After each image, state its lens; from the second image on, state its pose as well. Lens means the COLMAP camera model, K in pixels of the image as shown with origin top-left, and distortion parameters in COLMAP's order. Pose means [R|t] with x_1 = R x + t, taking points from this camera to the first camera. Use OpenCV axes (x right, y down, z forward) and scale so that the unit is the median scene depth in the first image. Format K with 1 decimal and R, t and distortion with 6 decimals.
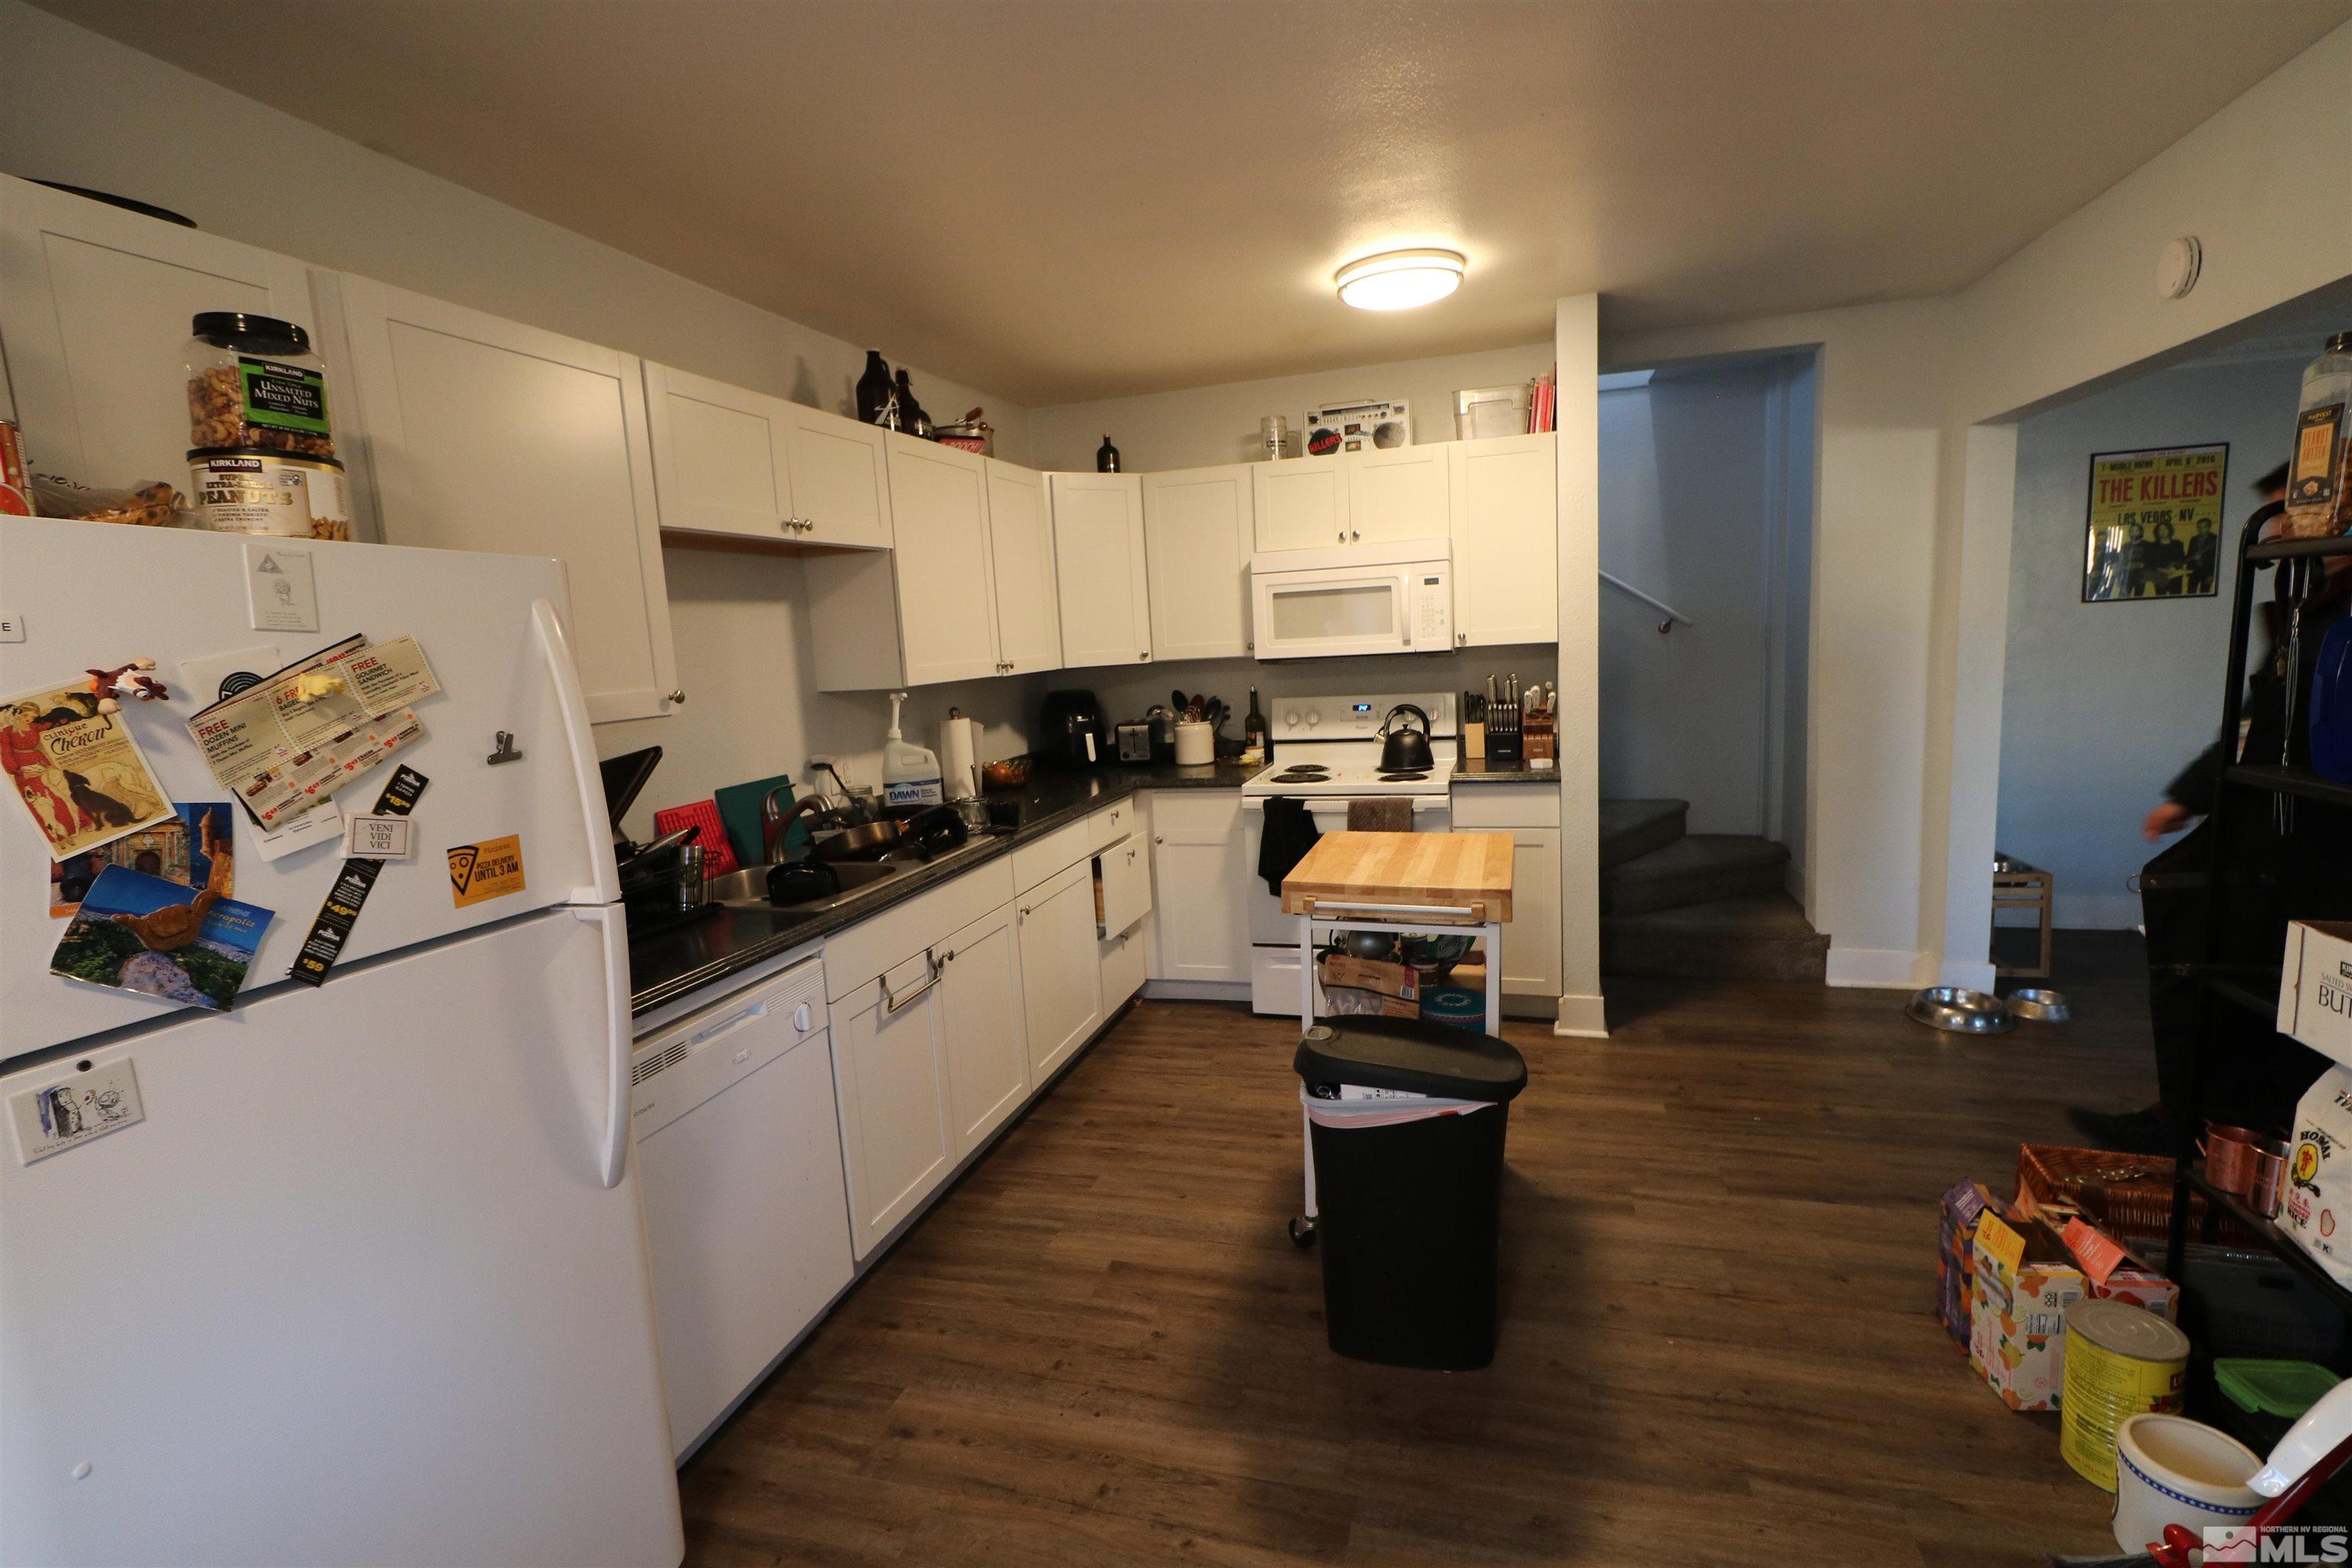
lens RADIAL K [[1075.5, 0, 1175.7], [0, 1075.5, 786.2], [0, 0, 1]] dist [0.002486, 0.000298]
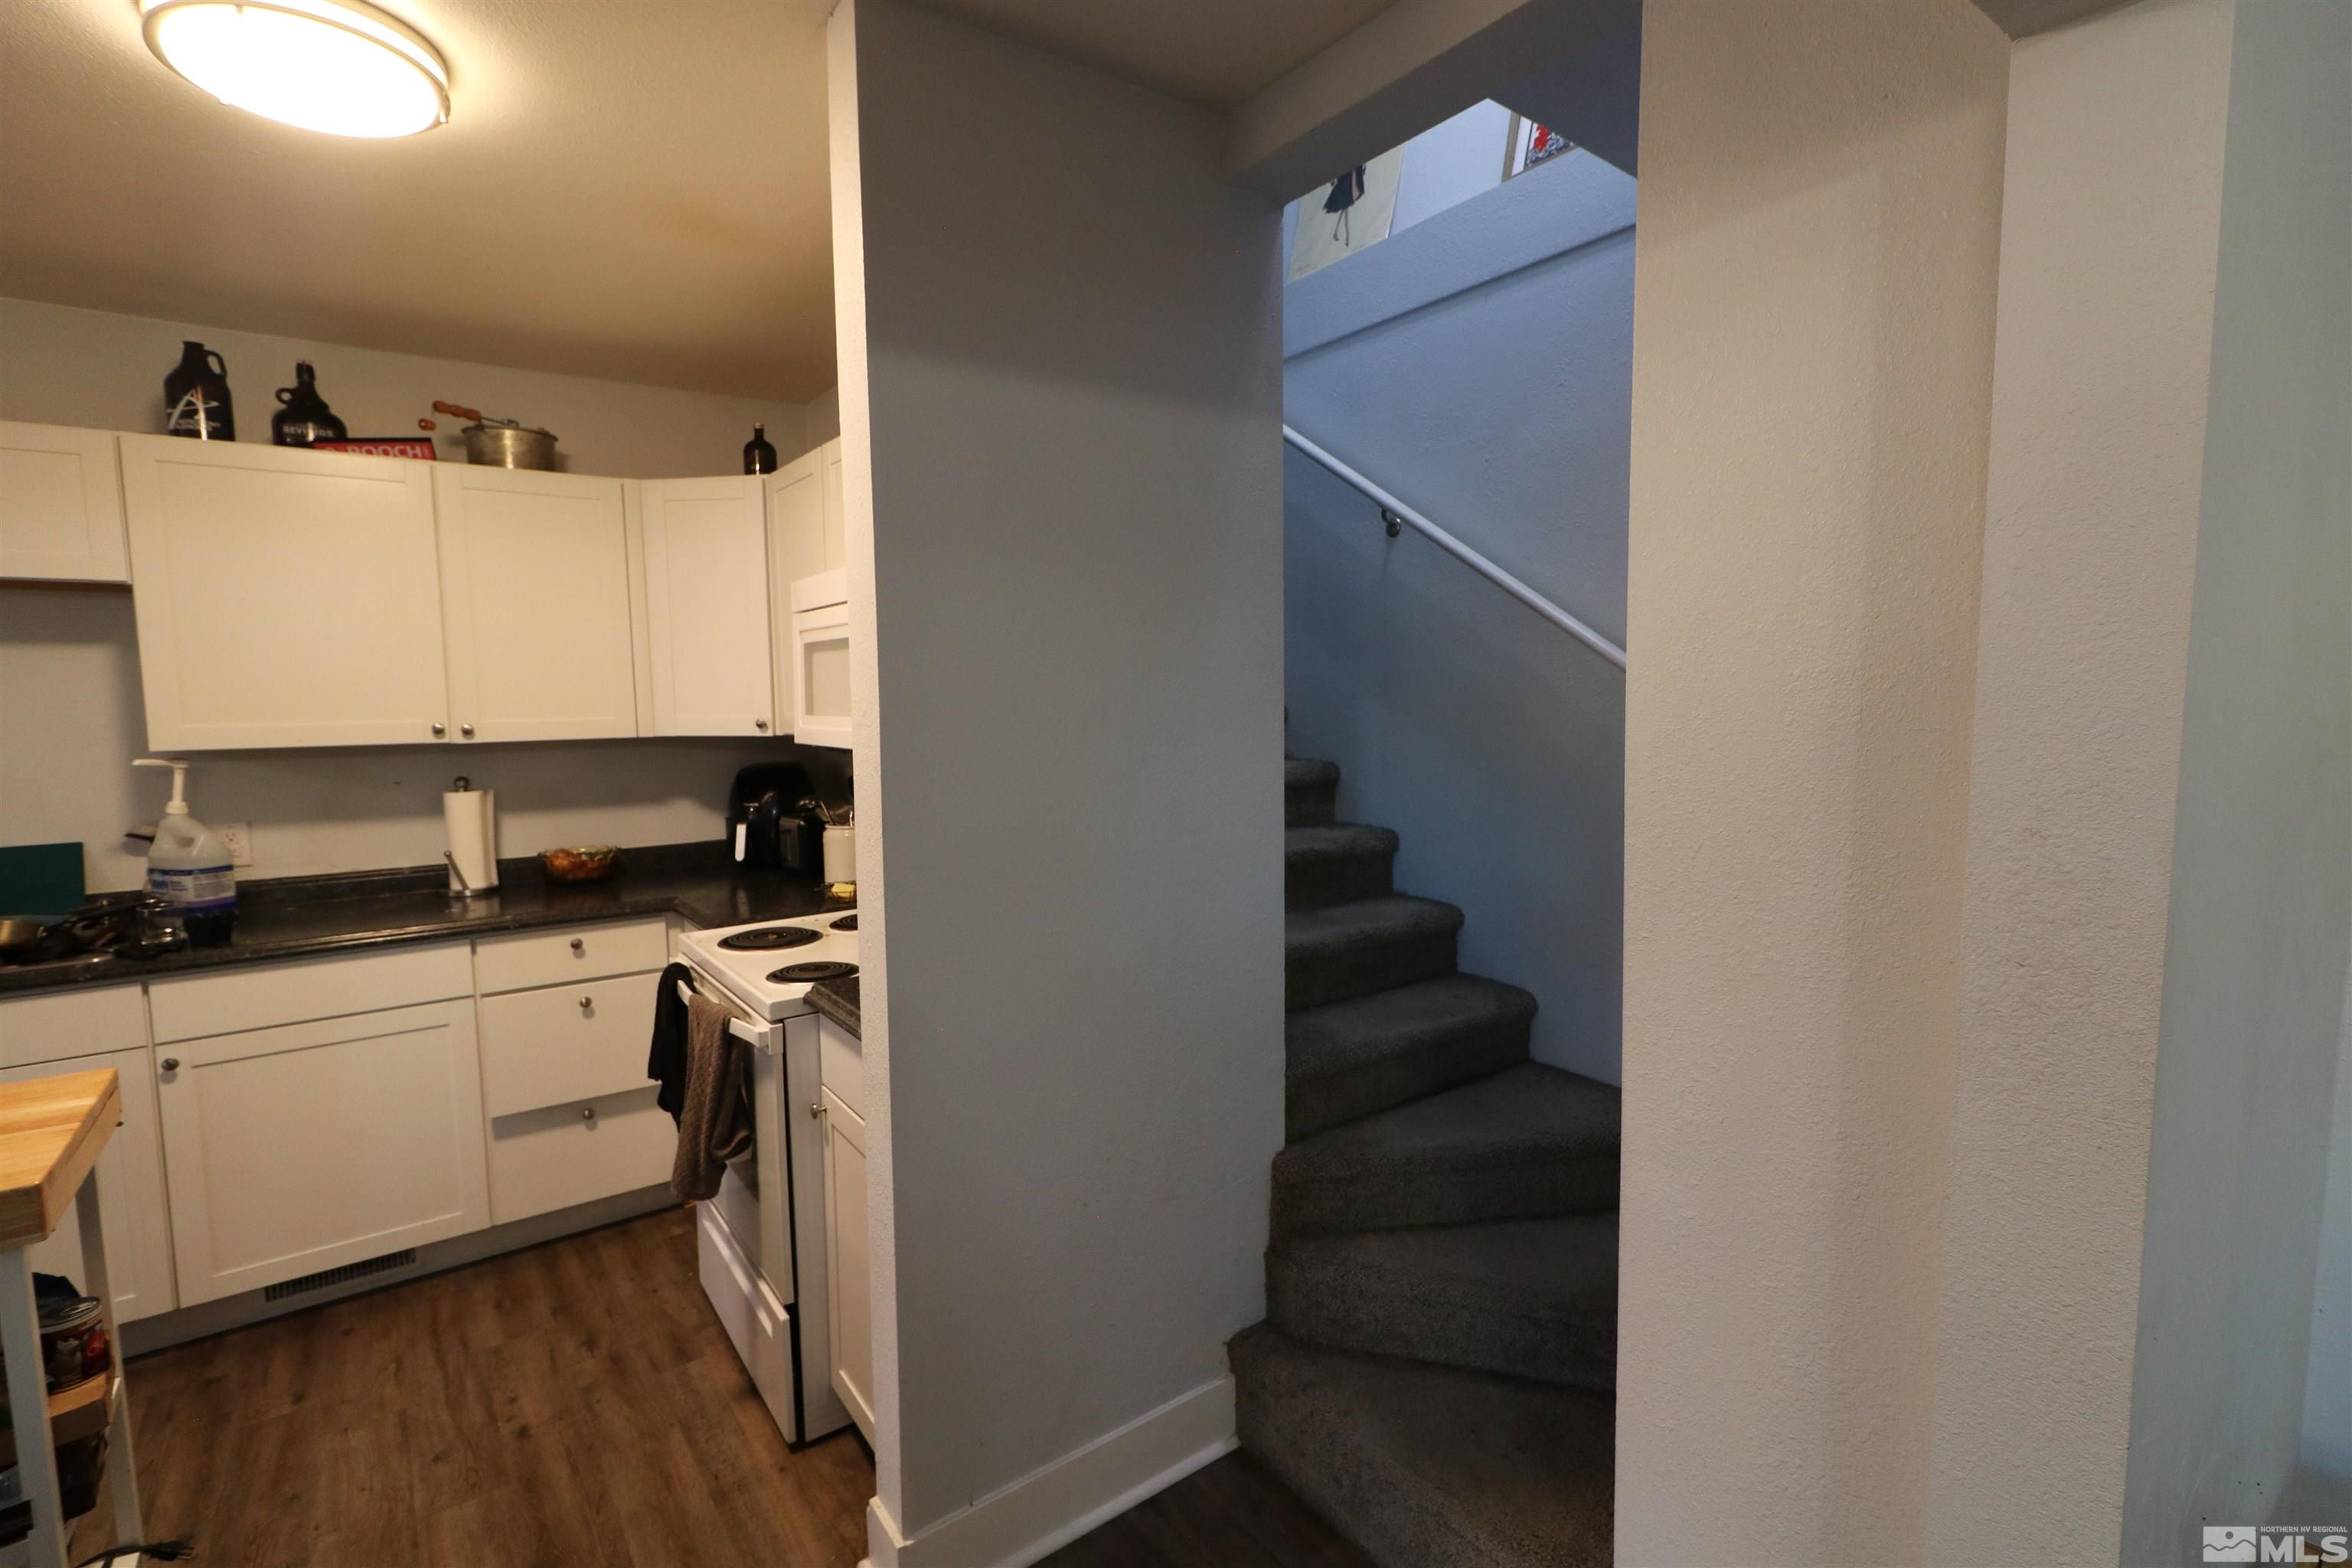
lens RADIAL K [[1075.5, 0, 1181.0], [0, 1075.5, 785.1], [0, 0, 1]] dist [0.002486, 0.000298]
pose [[0.817636, 0.095749, -0.567718, 0.731877], [-0.115117, 0.993350, 0.001742, -0.138012], [0.564109, 0.063930, 0.823222, 0.677582]]
